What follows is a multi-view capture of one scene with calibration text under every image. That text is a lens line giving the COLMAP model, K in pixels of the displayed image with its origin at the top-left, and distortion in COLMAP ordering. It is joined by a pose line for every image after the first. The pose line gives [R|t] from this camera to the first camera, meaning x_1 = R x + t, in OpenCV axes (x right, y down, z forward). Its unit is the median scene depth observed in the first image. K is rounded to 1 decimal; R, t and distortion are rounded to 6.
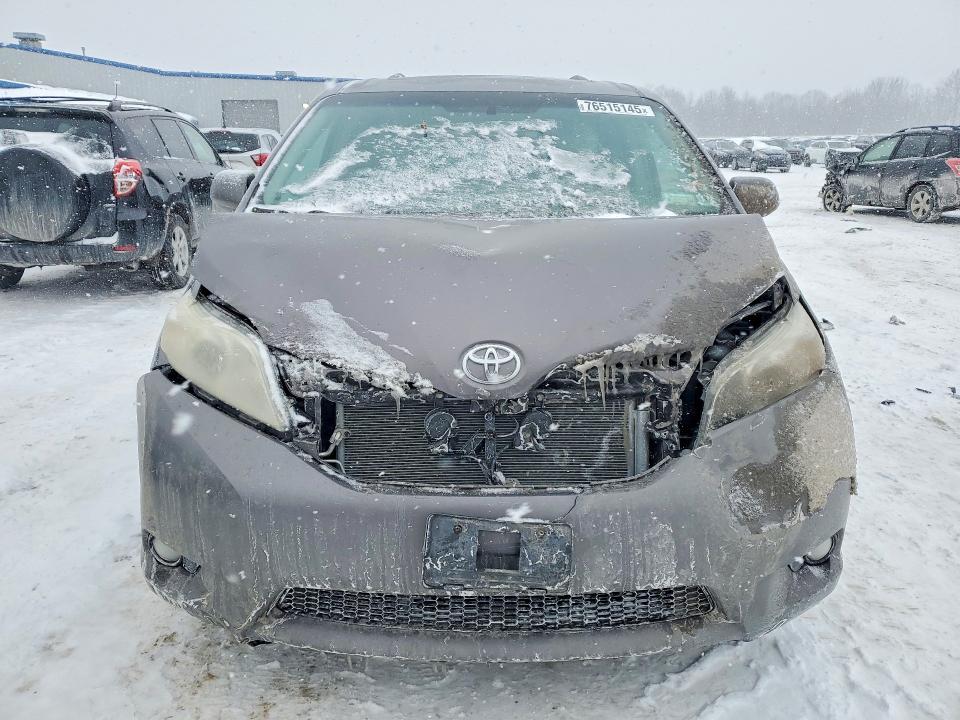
lens RADIAL K [[740.4, 0, 480.0], [0, 740.4, 304.6], [0, 0, 1]] dist [0.002491, 0.001591]
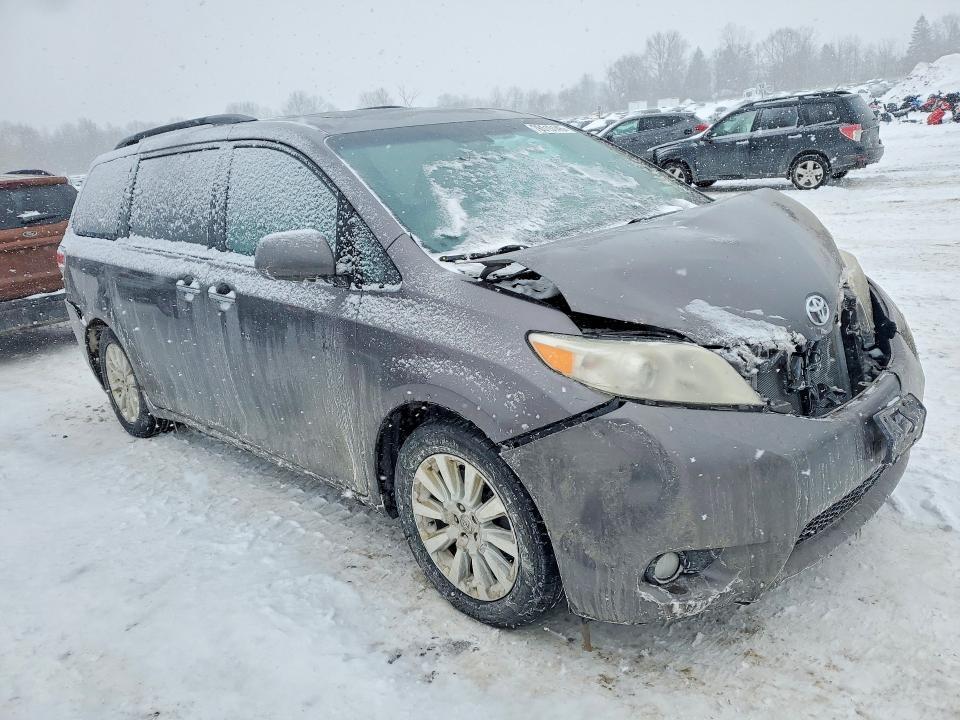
lens RADIAL K [[744.4, 0, 474.6], [0, 744.4, 340.6], [0, 0, 1]] dist [0.008834, 0.002830]
pose [[0.718817, -0.262792, 0.643617, -1.098815], [0.259305, 0.960340, 0.102510, -0.138372], [-0.645030, 0.093207, 0.758452, 0.320744]]
